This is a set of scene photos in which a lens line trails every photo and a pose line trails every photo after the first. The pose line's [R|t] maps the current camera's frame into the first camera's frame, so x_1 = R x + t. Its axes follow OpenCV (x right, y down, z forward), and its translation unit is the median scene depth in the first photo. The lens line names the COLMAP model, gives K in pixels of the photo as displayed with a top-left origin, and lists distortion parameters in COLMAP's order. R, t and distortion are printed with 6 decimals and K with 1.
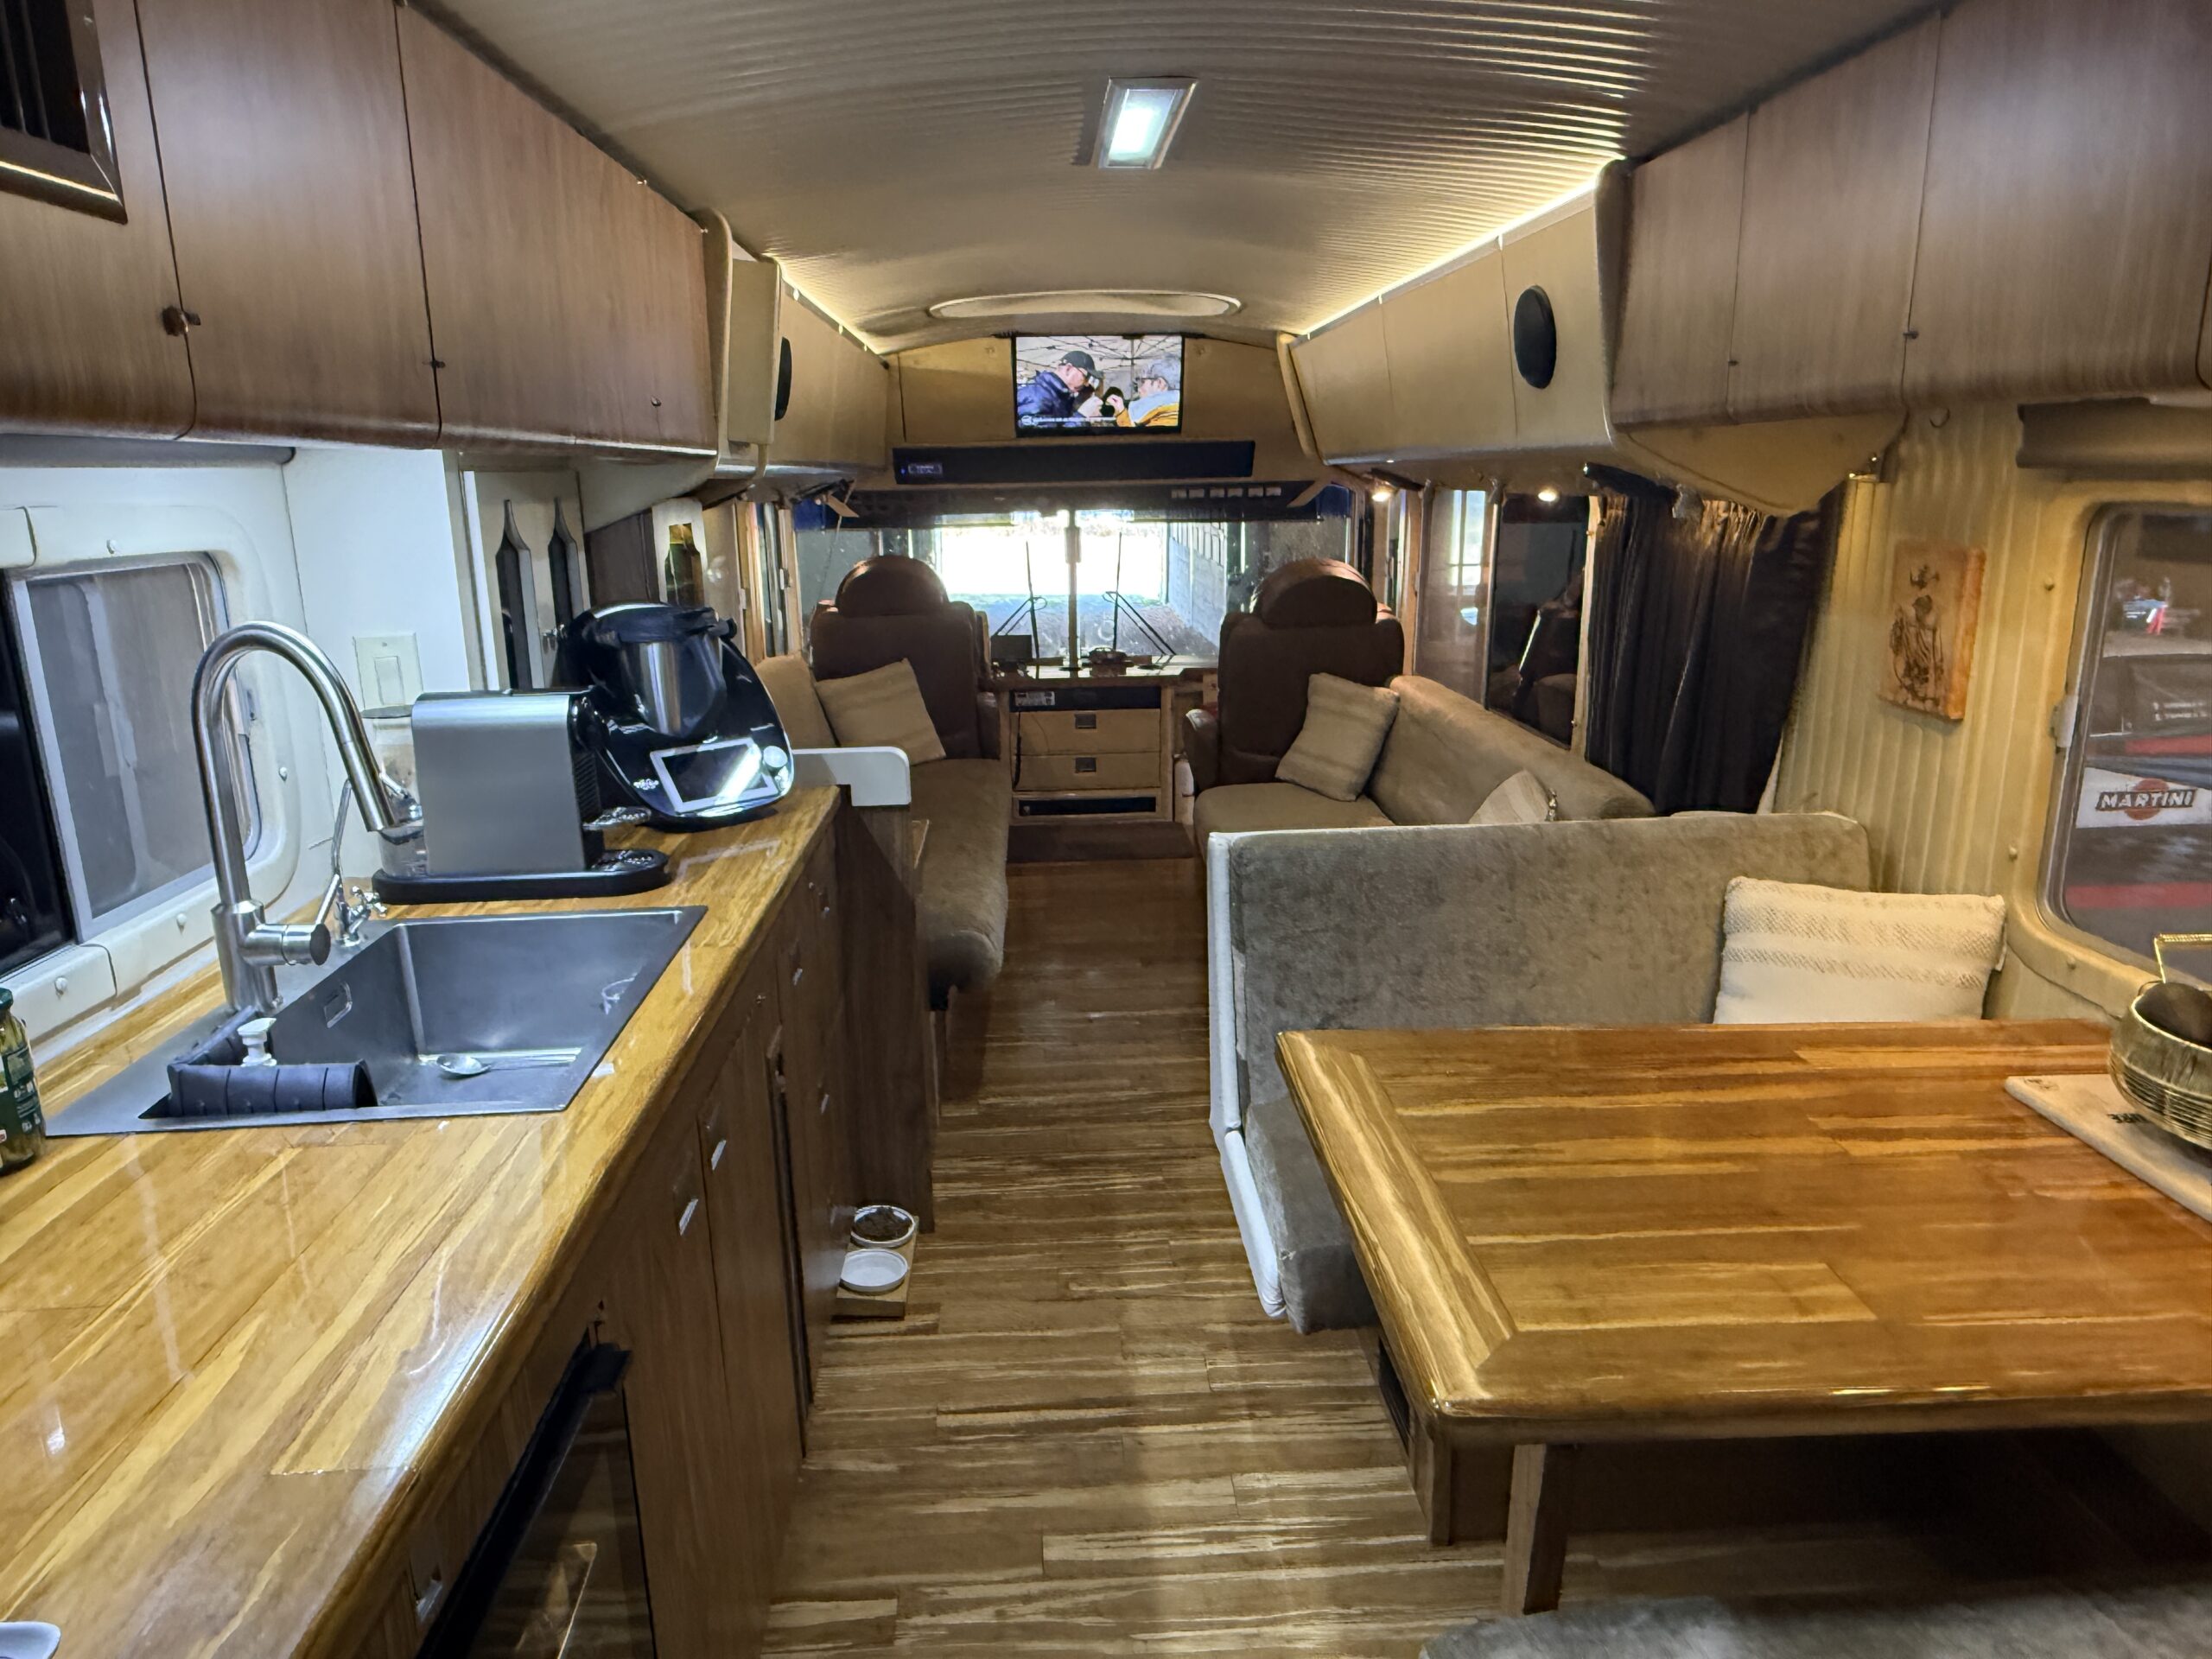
lens RADIAL K [[1448.6, 0, 1095.6], [0, 1448.6, 832.4], [0, 0, 1]] dist [-0.002692, 0.002952]
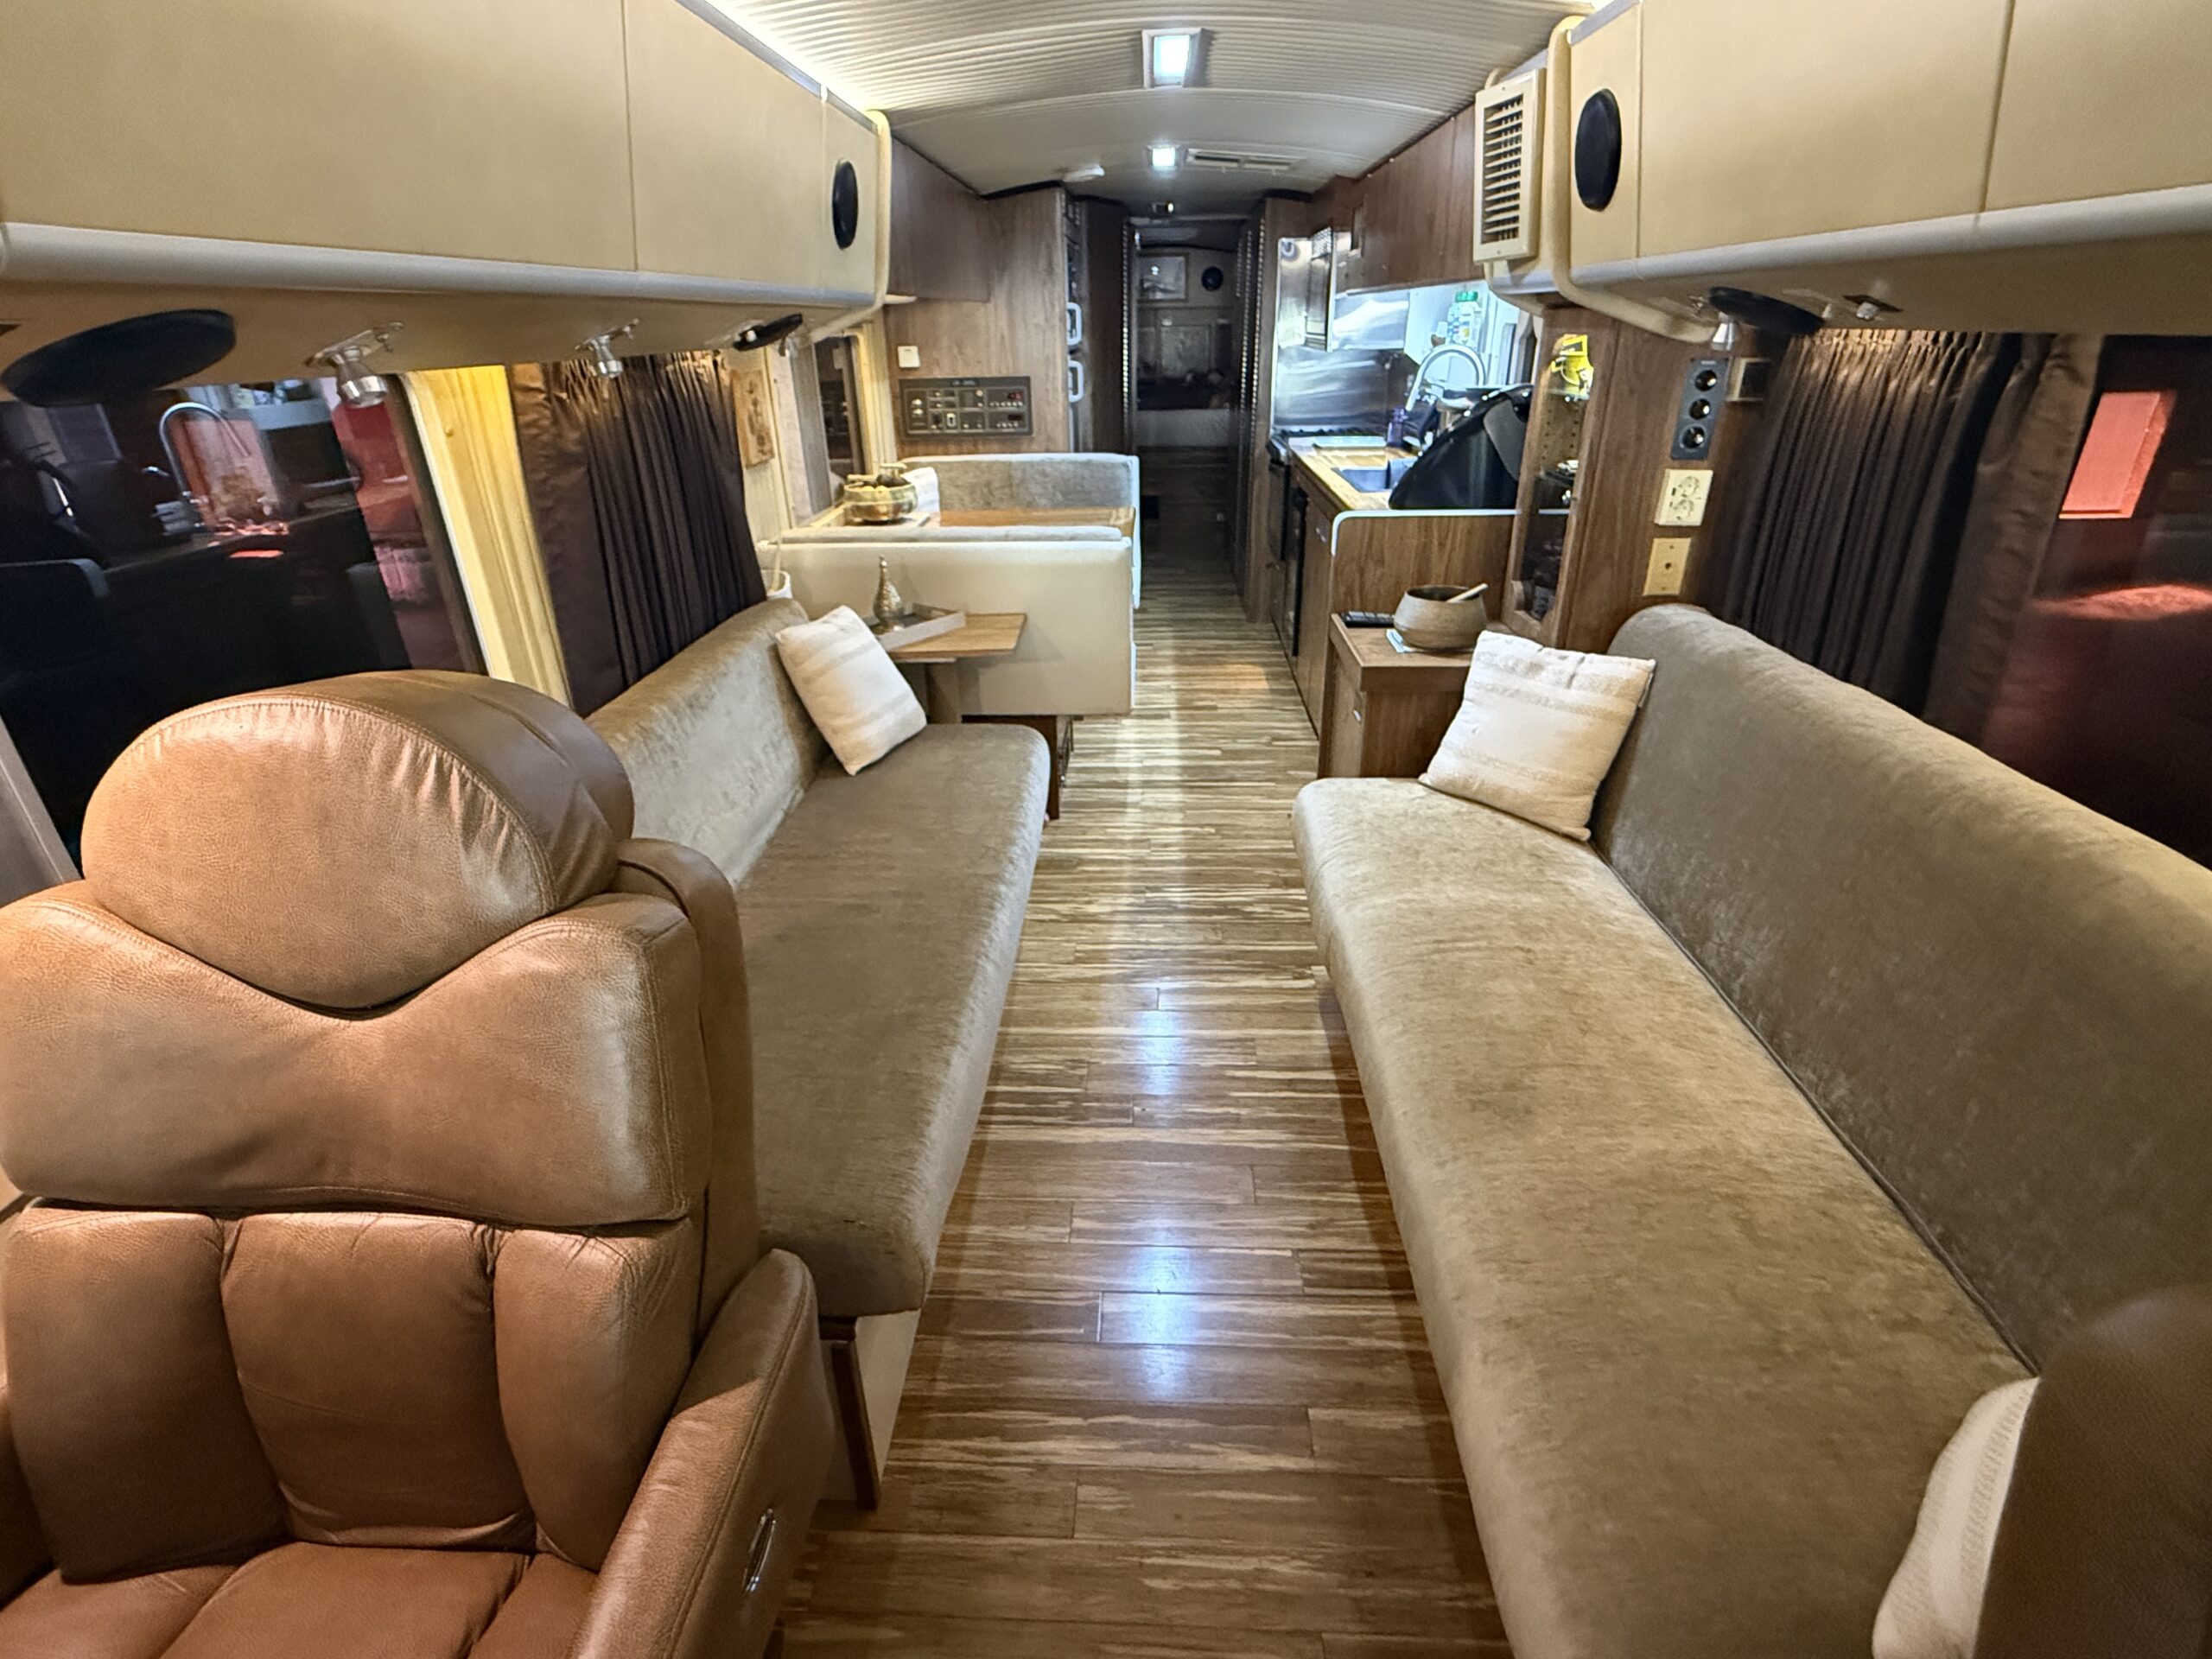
lens RADIAL K [[1083.1, 0, 1098.3], [0, 1083.1, 834.4], [0, 0, 1]] dist [0.000868, -0.000421]
pose [[-0.994875, -0.000777, 0.101110, -0.012892], [0.063543, 0.773038, 0.631169, -0.619055], [-0.078652, 0.634359, -0.769027, 2.549595]]
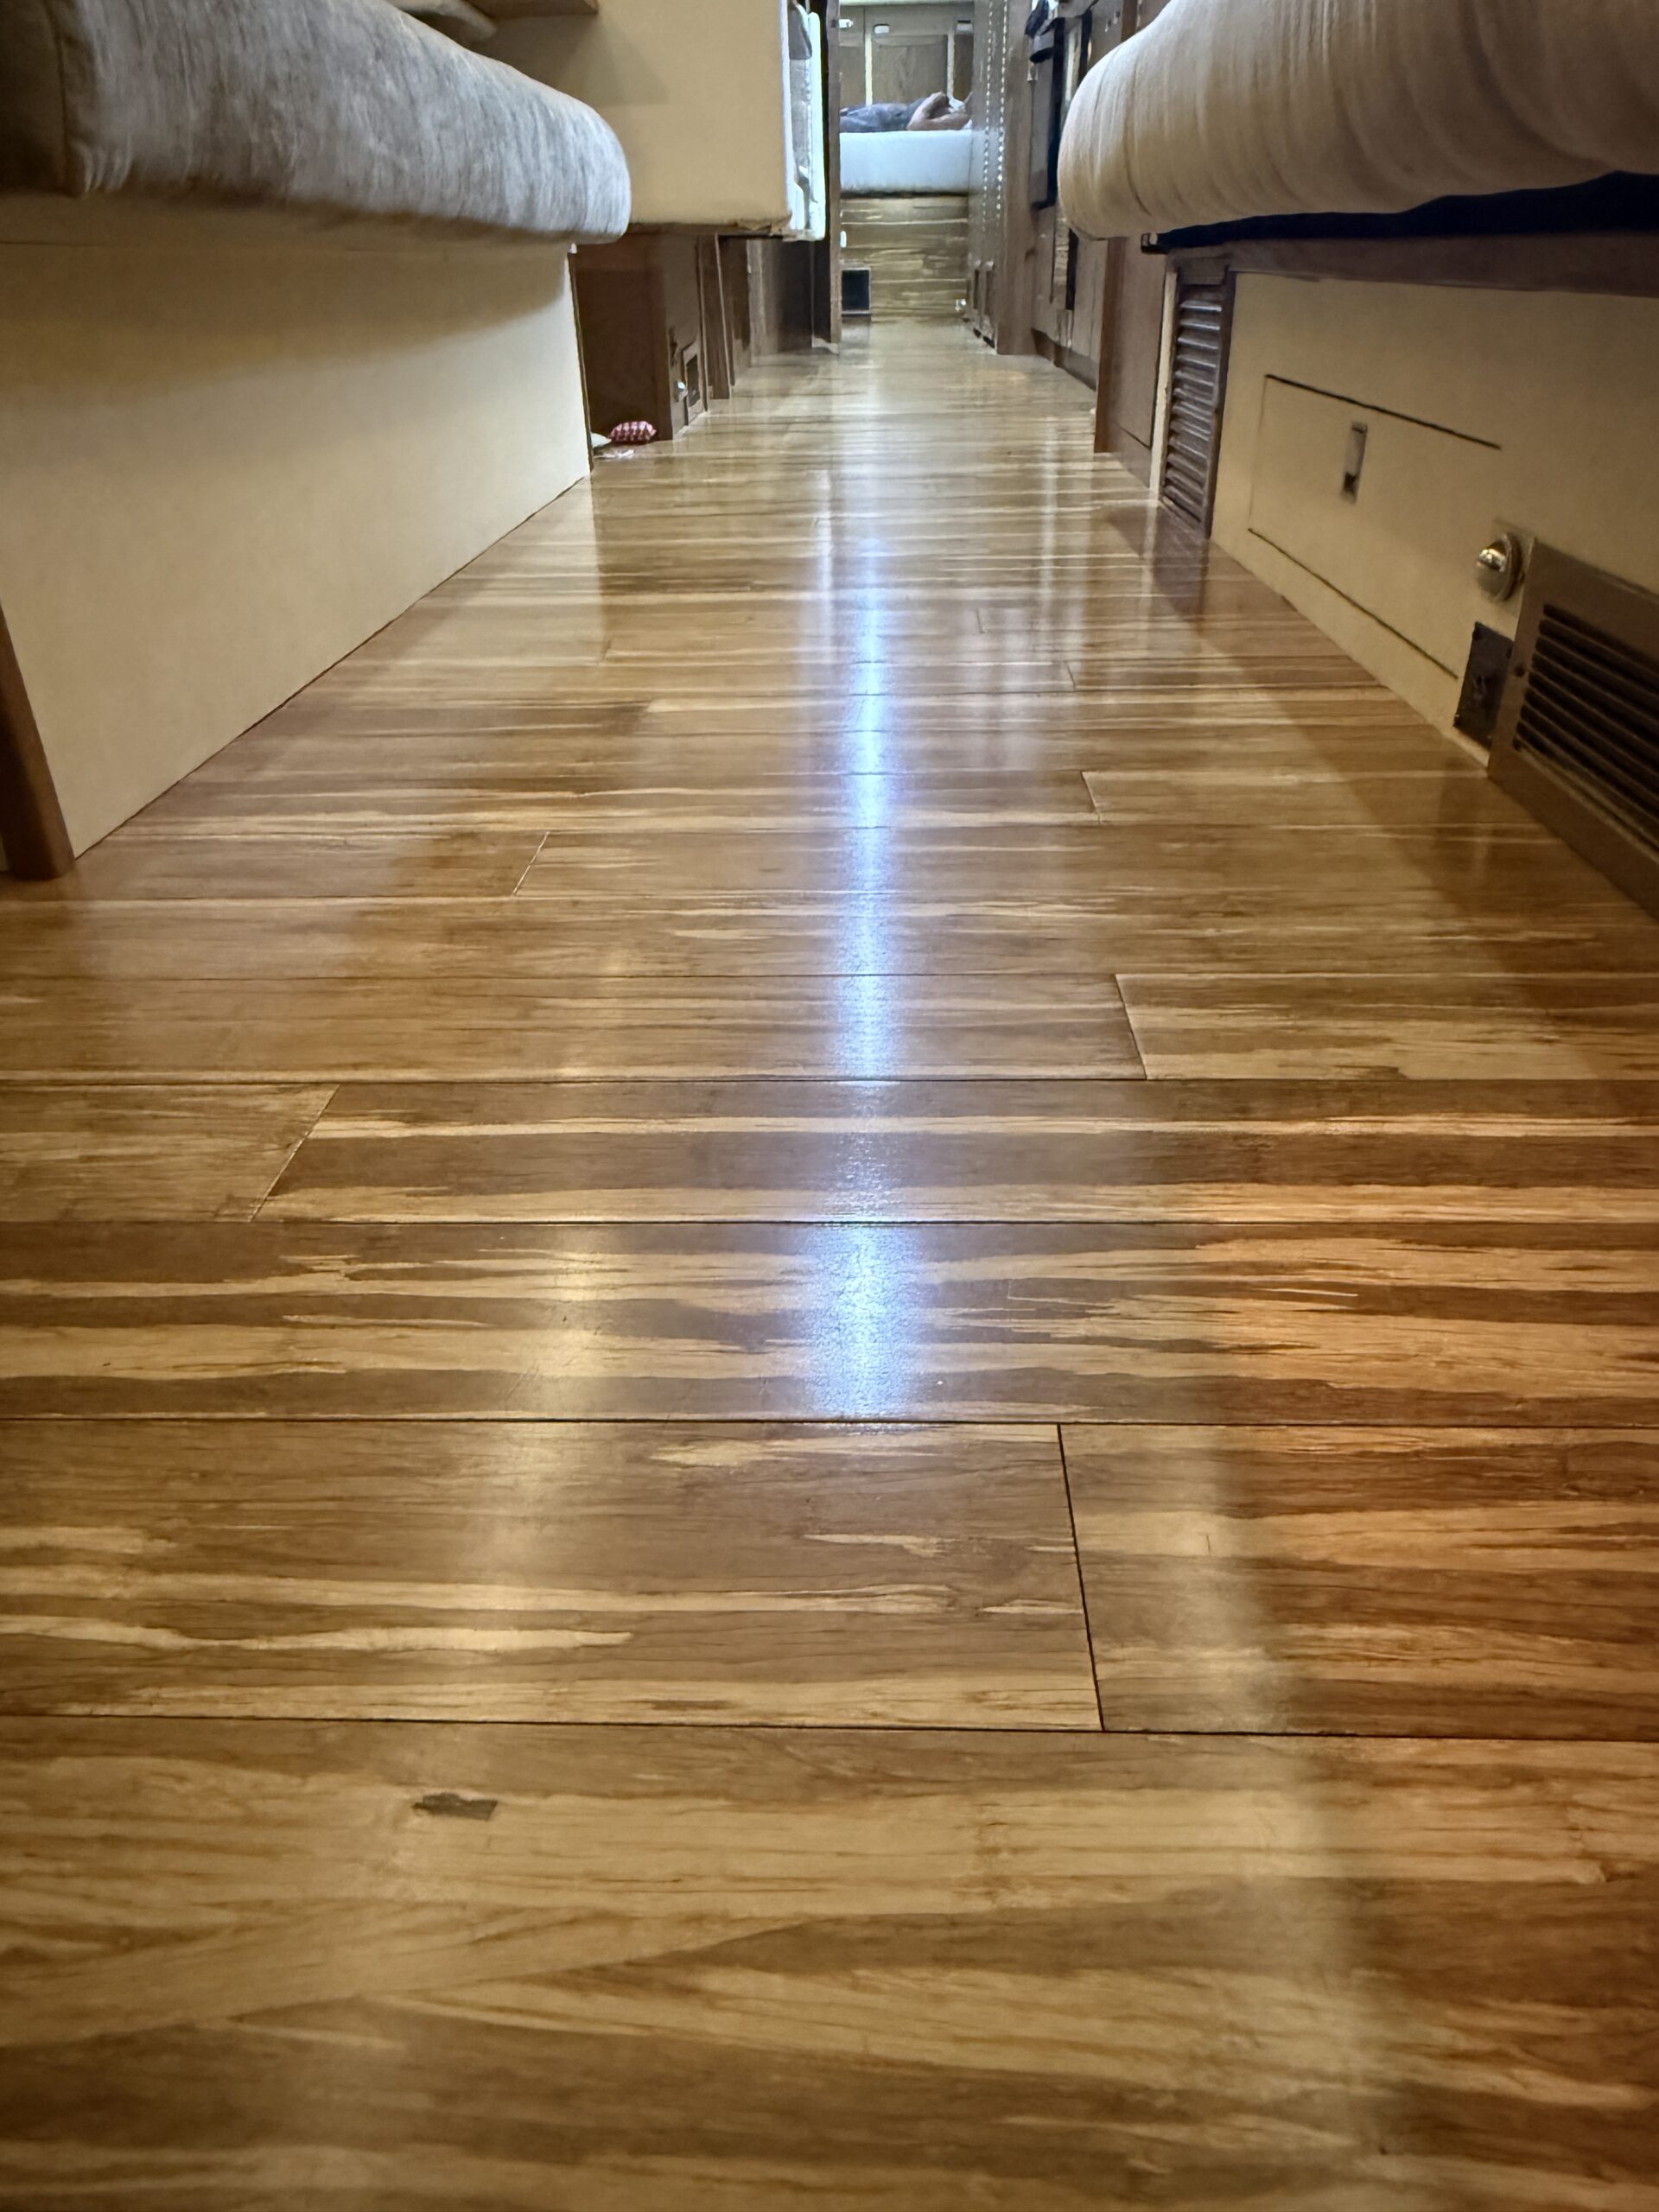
lens RADIAL K [[1448.6, 0, 819.3], [0, 1448.6, 1097.0], [0, 0, 1]] dist [-0.002692, 0.002952]
pose [[-0.996078, -0.006652, 0.088234, -0.038980], [0.056980, 0.714676, 0.697131, -0.112255], [-0.067696, 0.699424, -0.711493, 2.600724]]
